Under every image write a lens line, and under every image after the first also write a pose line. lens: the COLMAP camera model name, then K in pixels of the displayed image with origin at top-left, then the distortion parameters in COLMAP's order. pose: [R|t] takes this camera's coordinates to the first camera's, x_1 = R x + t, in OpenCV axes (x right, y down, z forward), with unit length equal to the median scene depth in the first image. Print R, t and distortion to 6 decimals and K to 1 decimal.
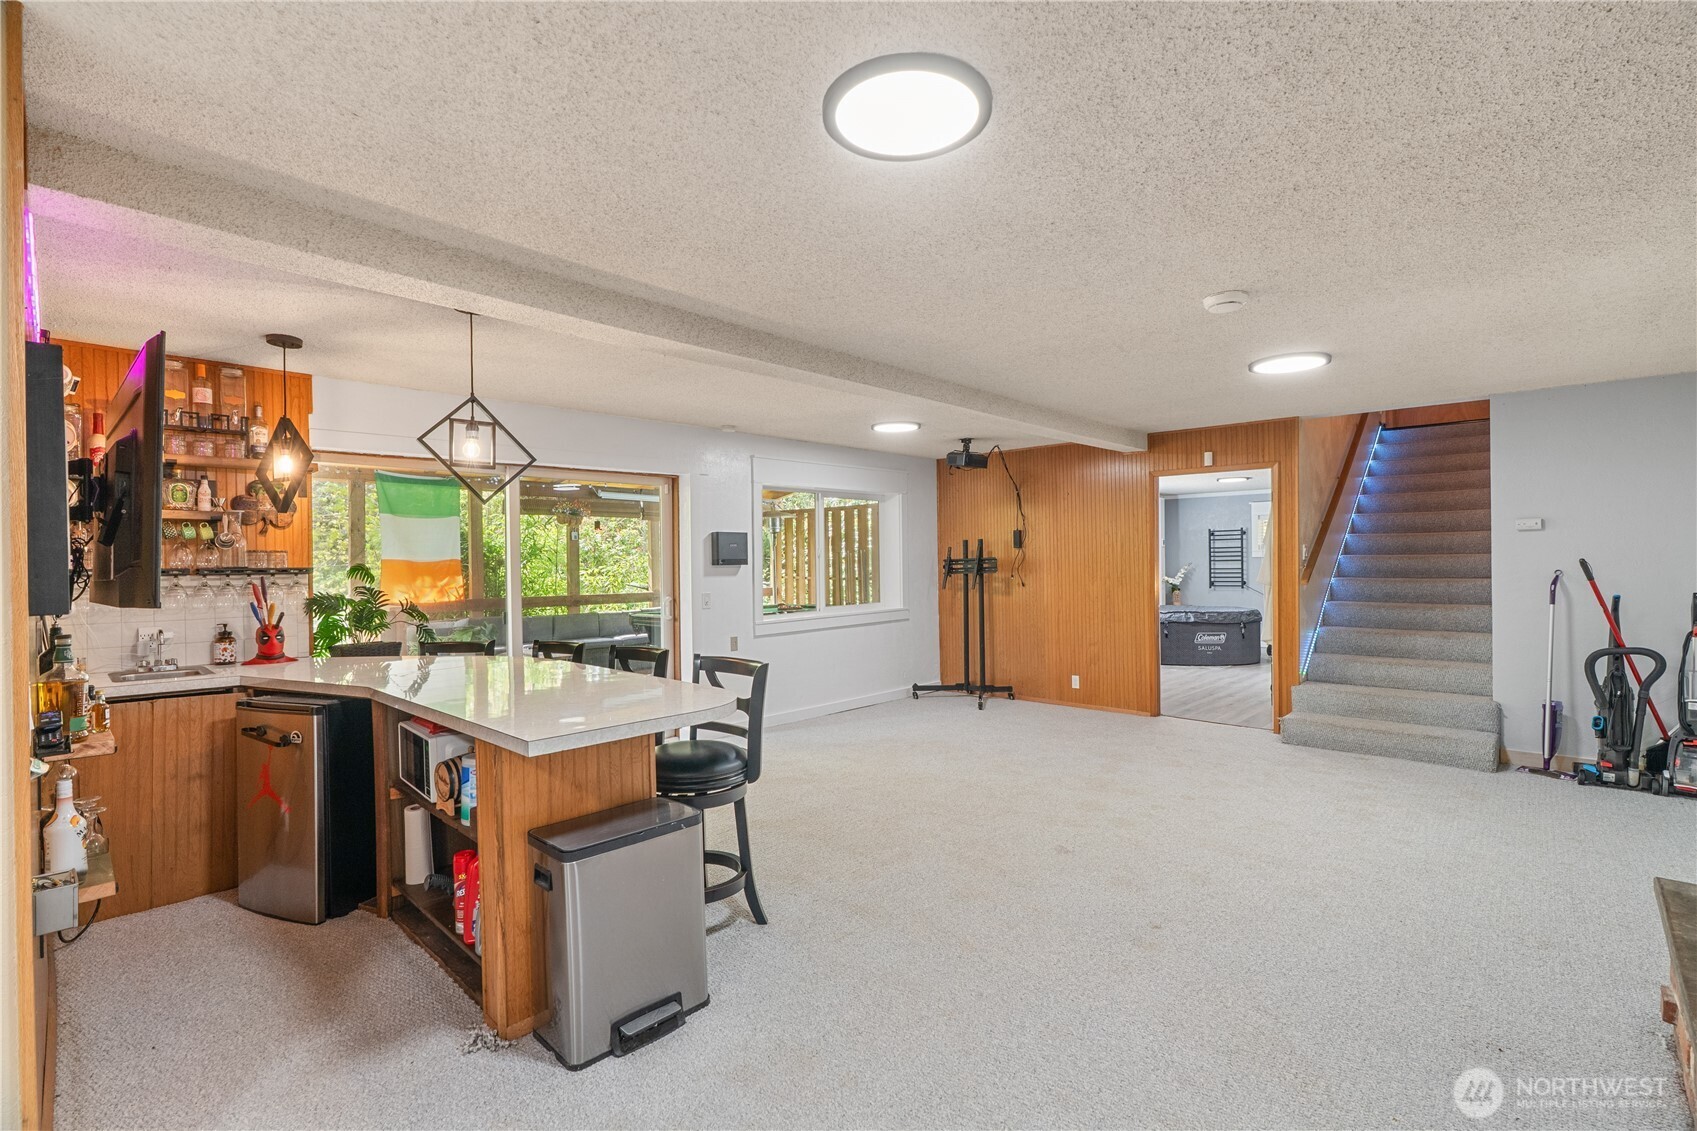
lens RADIAL K [[748.3, 0, 848.5], [0, 748.3, 565.5], [0, 0, 1]] dist [-0.001578, 0.000898]
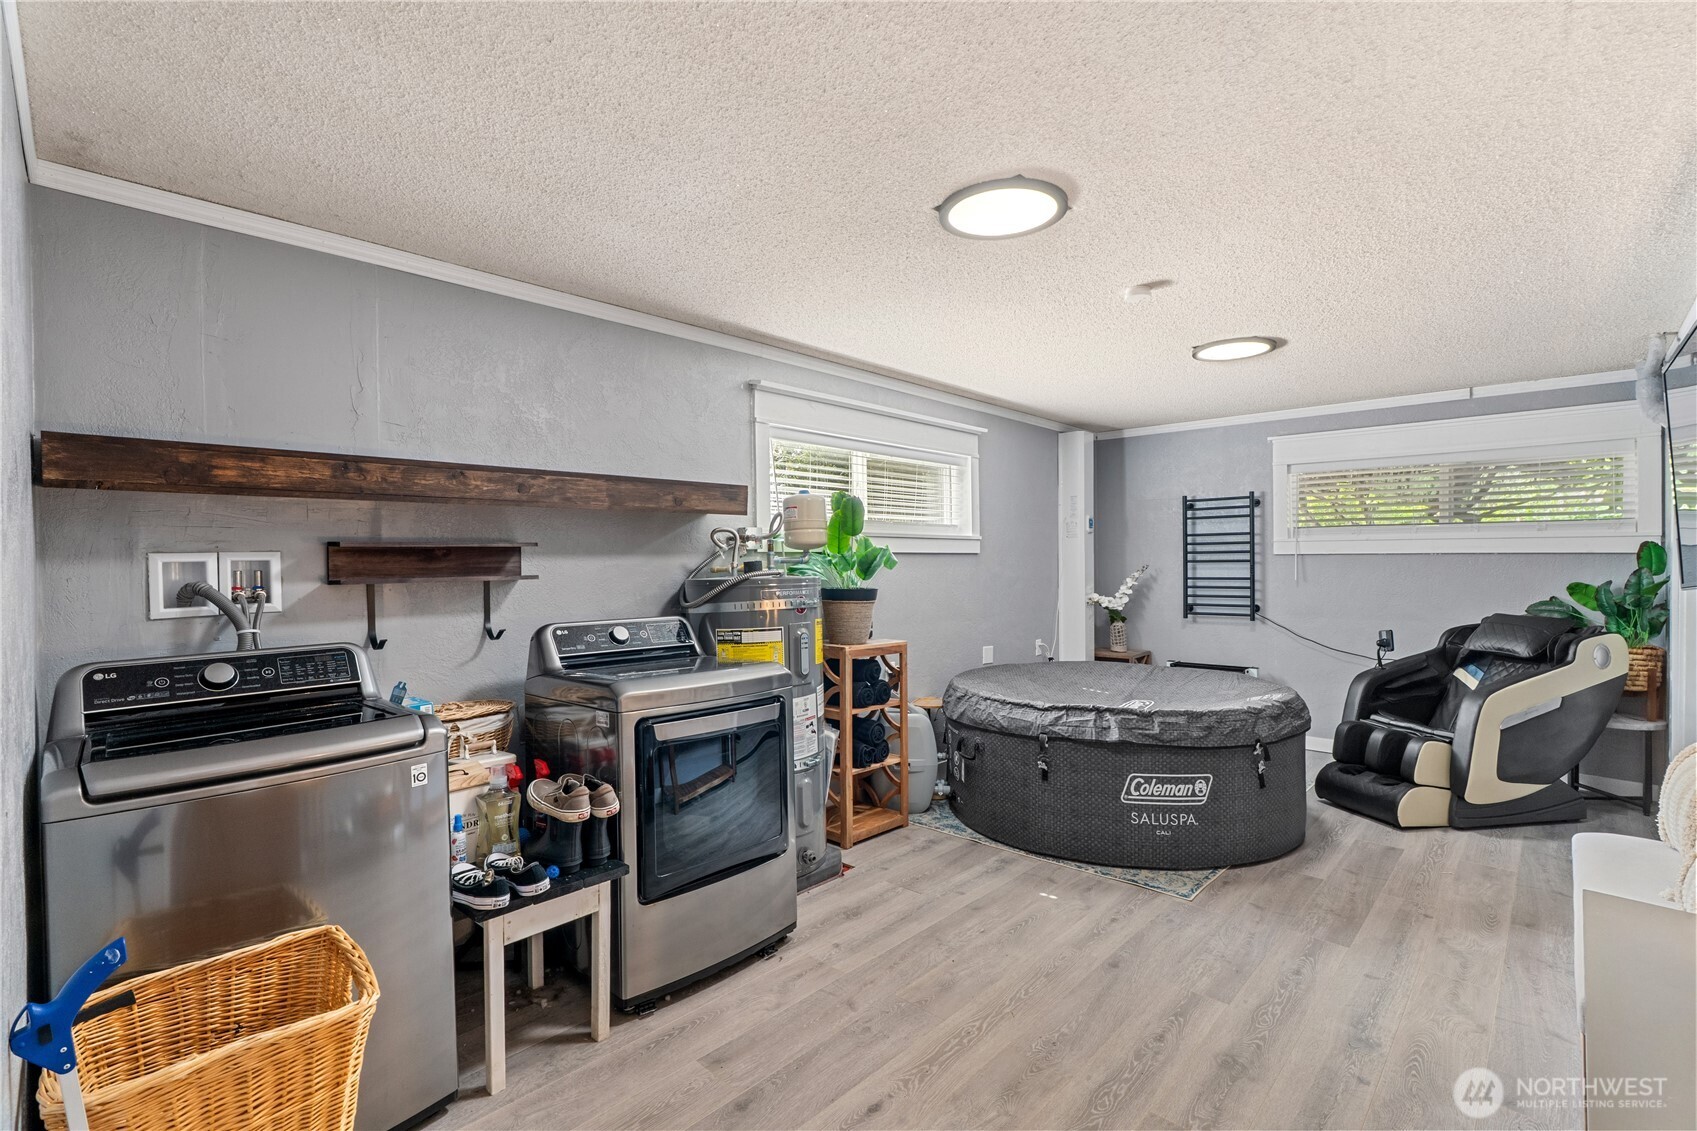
lens RADIAL K [[748.3, 0, 848.5], [0, 748.3, 565.5], [0, 0, 1]] dist [-0.001578, 0.000898]
pose [[0.999999, 0.001650, -0.000289, 0.268965], [-0.001649, 0.999983, 0.005633, -0.006140], [0.000299, -0.005632, 0.999984, 0.522928]]
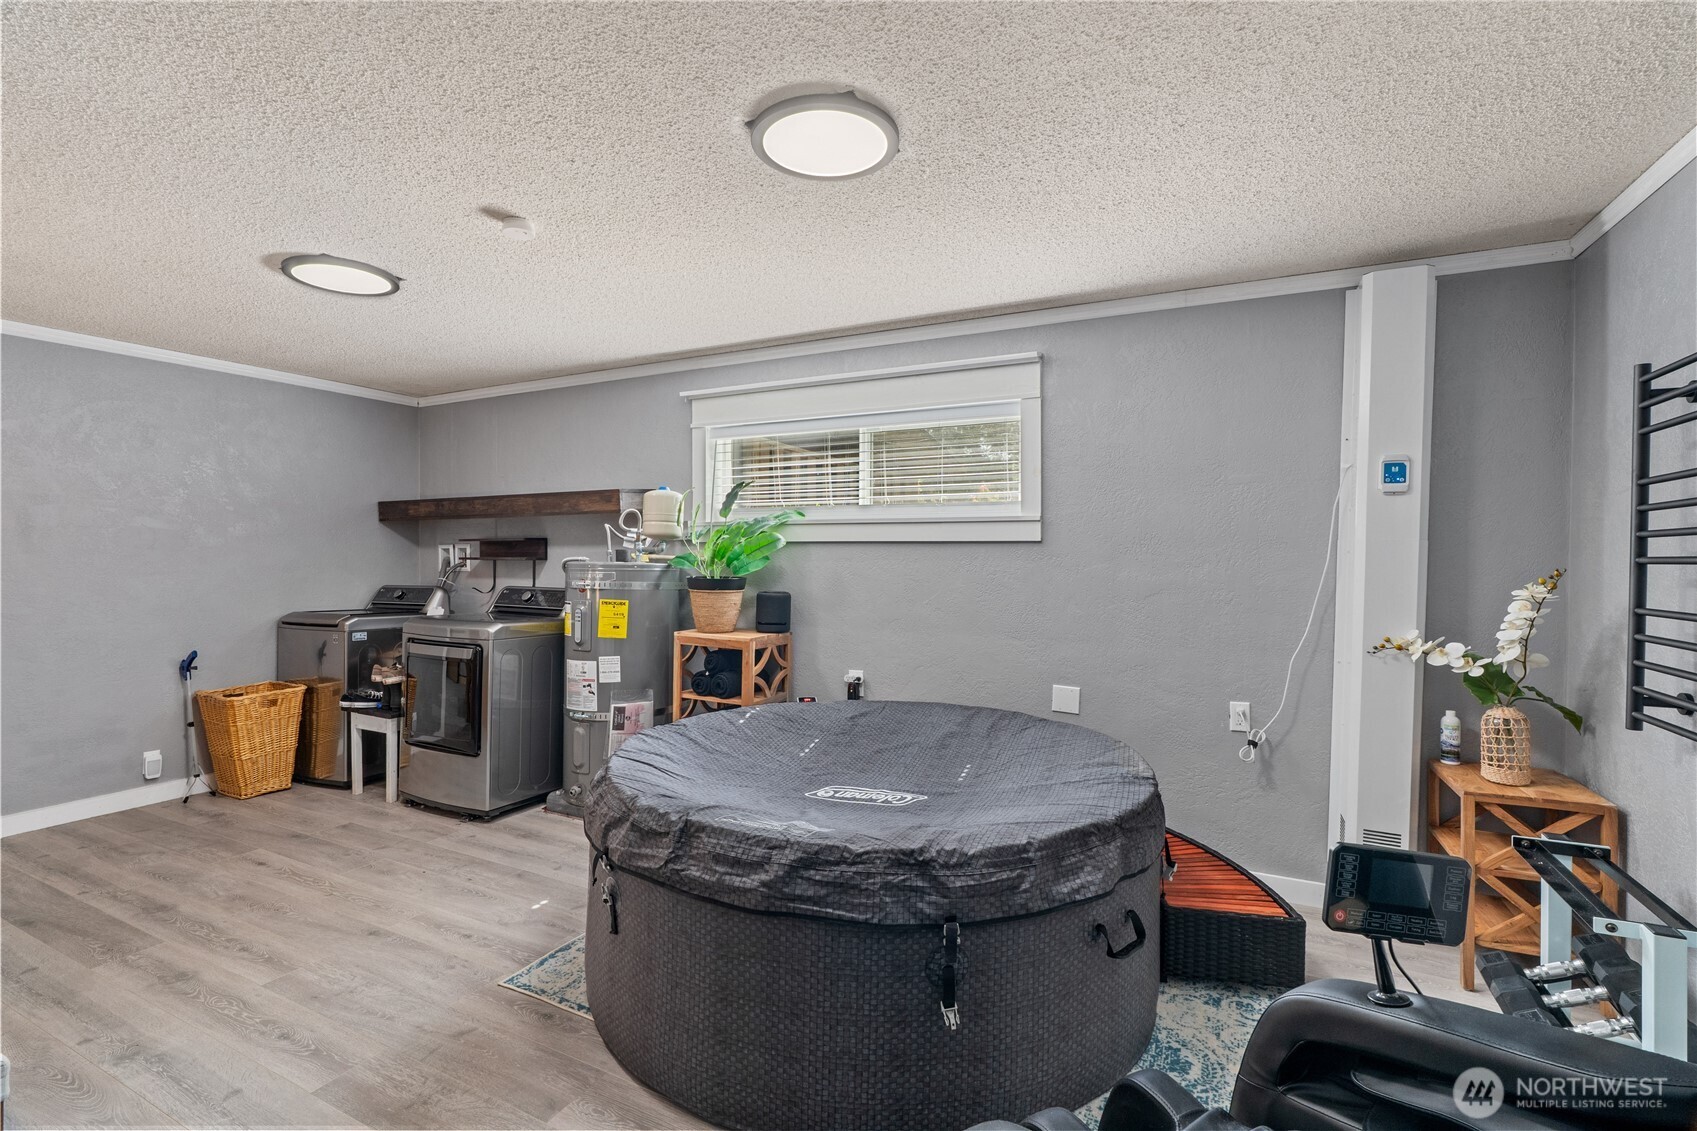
lens RADIAL K [[748.3, 0, 848.5], [0, 748.3, 565.5], [0, 0, 1]] dist [-0.001578, 0.000898]
pose [[0.300655, 0.022234, -0.953474, 0.590467], [-0.009904, 0.999747, 0.020190, -0.006902], [0.953682, 0.003373, 0.300799, 0.796785]]
